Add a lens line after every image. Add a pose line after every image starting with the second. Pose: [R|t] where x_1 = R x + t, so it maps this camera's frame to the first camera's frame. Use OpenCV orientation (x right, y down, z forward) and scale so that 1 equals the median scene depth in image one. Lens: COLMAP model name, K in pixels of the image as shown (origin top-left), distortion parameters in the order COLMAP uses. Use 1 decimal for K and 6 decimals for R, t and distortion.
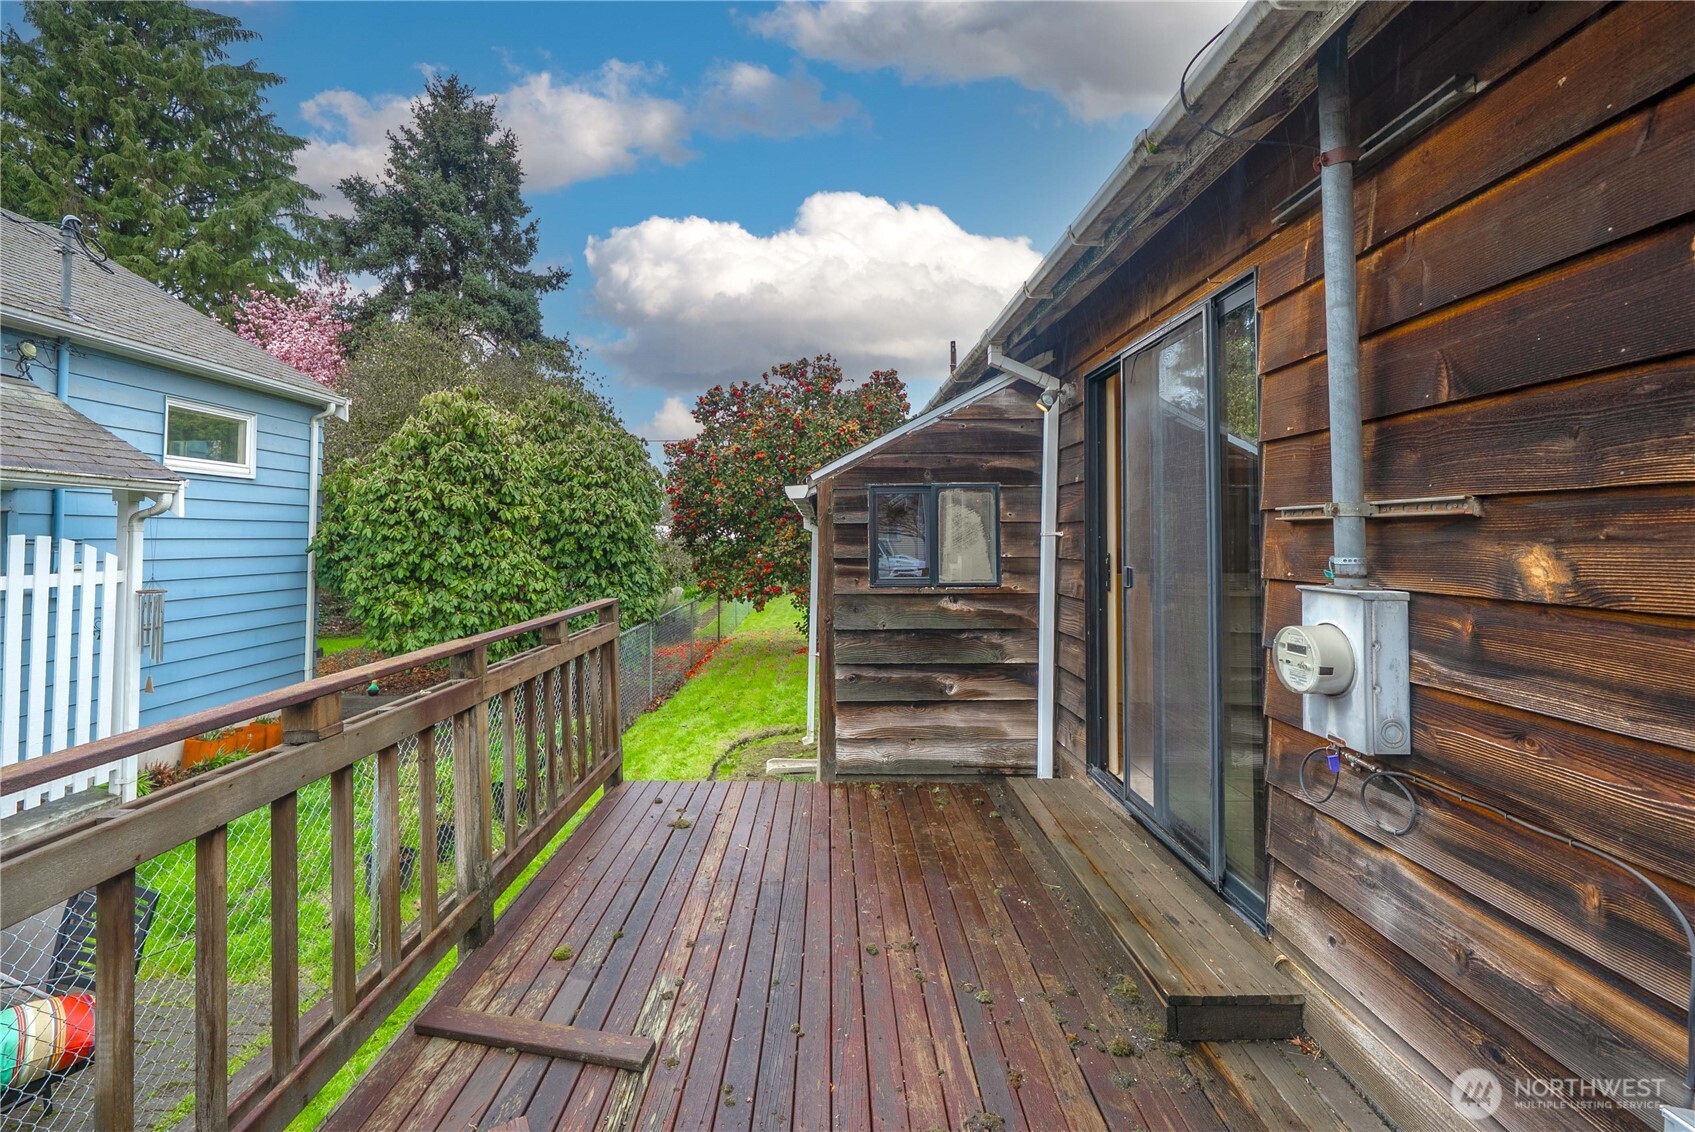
lens RADIAL K [[725.2, 0, 828.2], [0, 725.2, 516.3], [0, 0, 1]] dist [-0.017419, 0.000044]
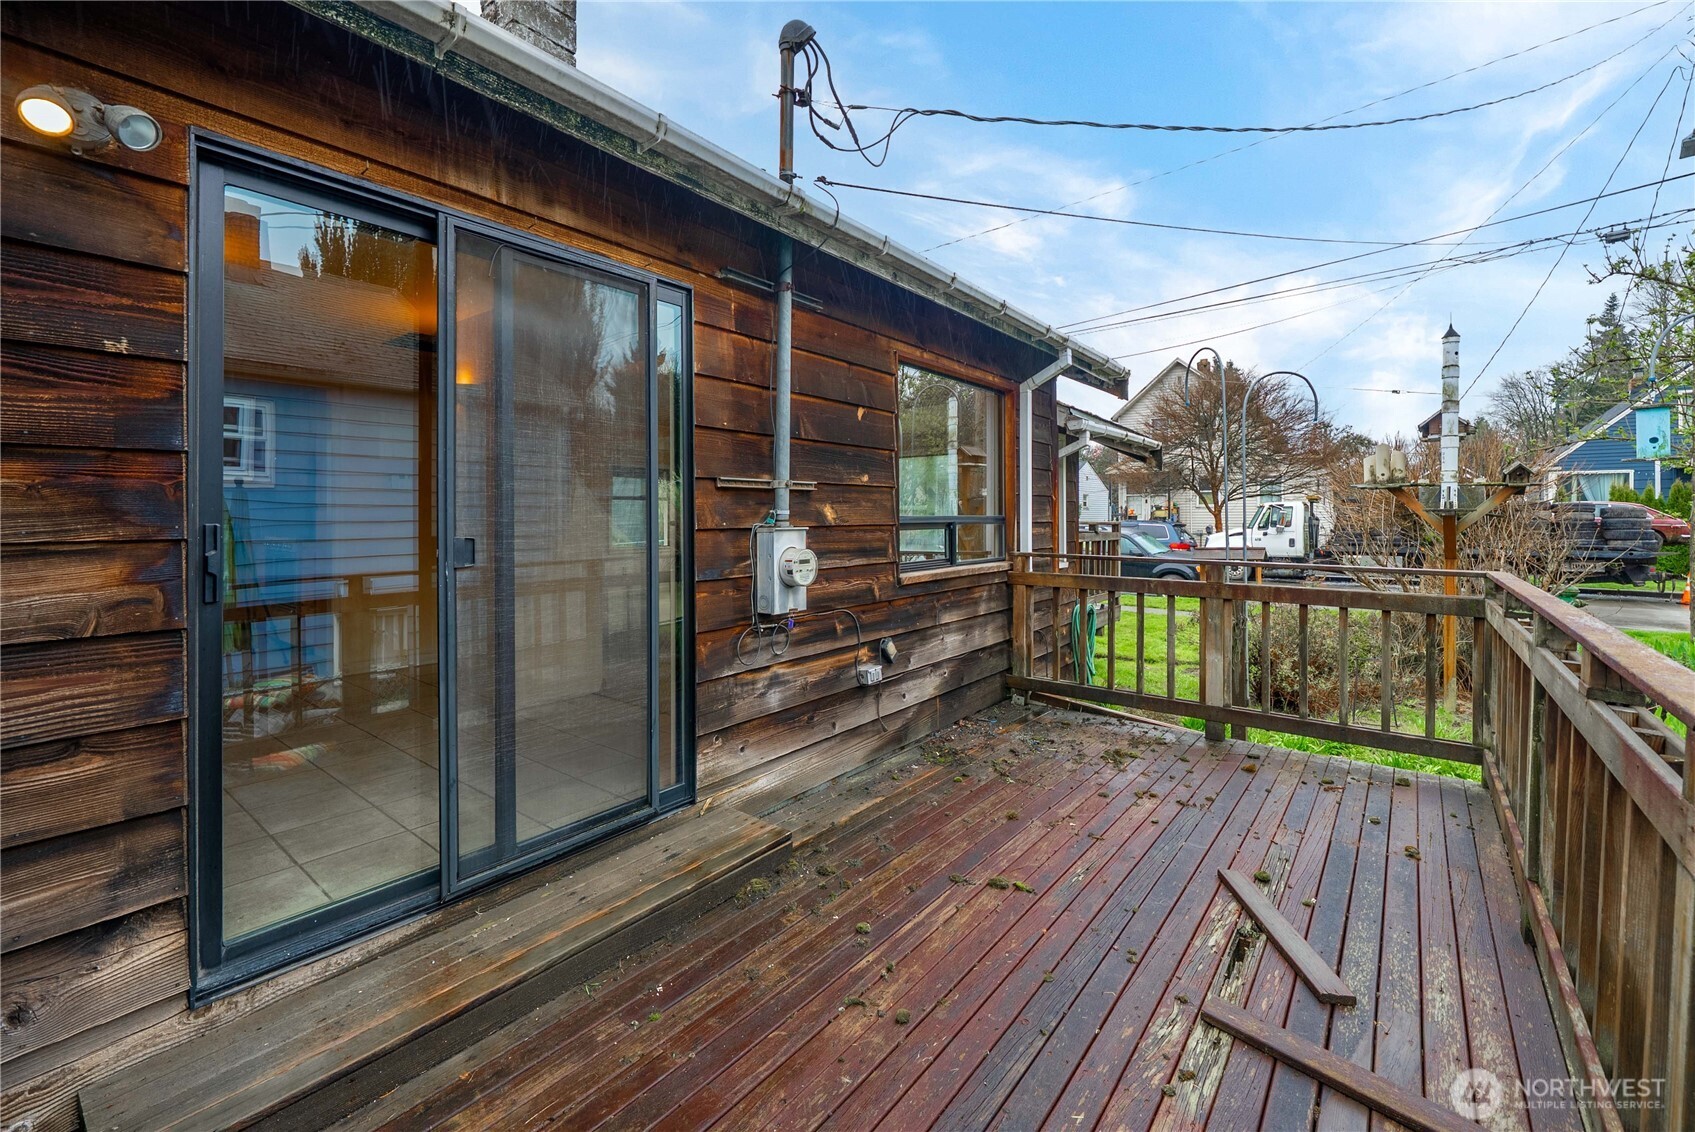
lens RADIAL K [[725.2, 0, 828.2], [0, 725.2, 516.3], [0, 0, 1]] dist [-0.017419, 0.000044]
pose [[-0.780450, 0.000087, 0.625219, -0.512982], [-0.013816, 0.999753, -0.017385, 0.102234], [-0.625066, -0.022206, -0.780256, 2.363019]]
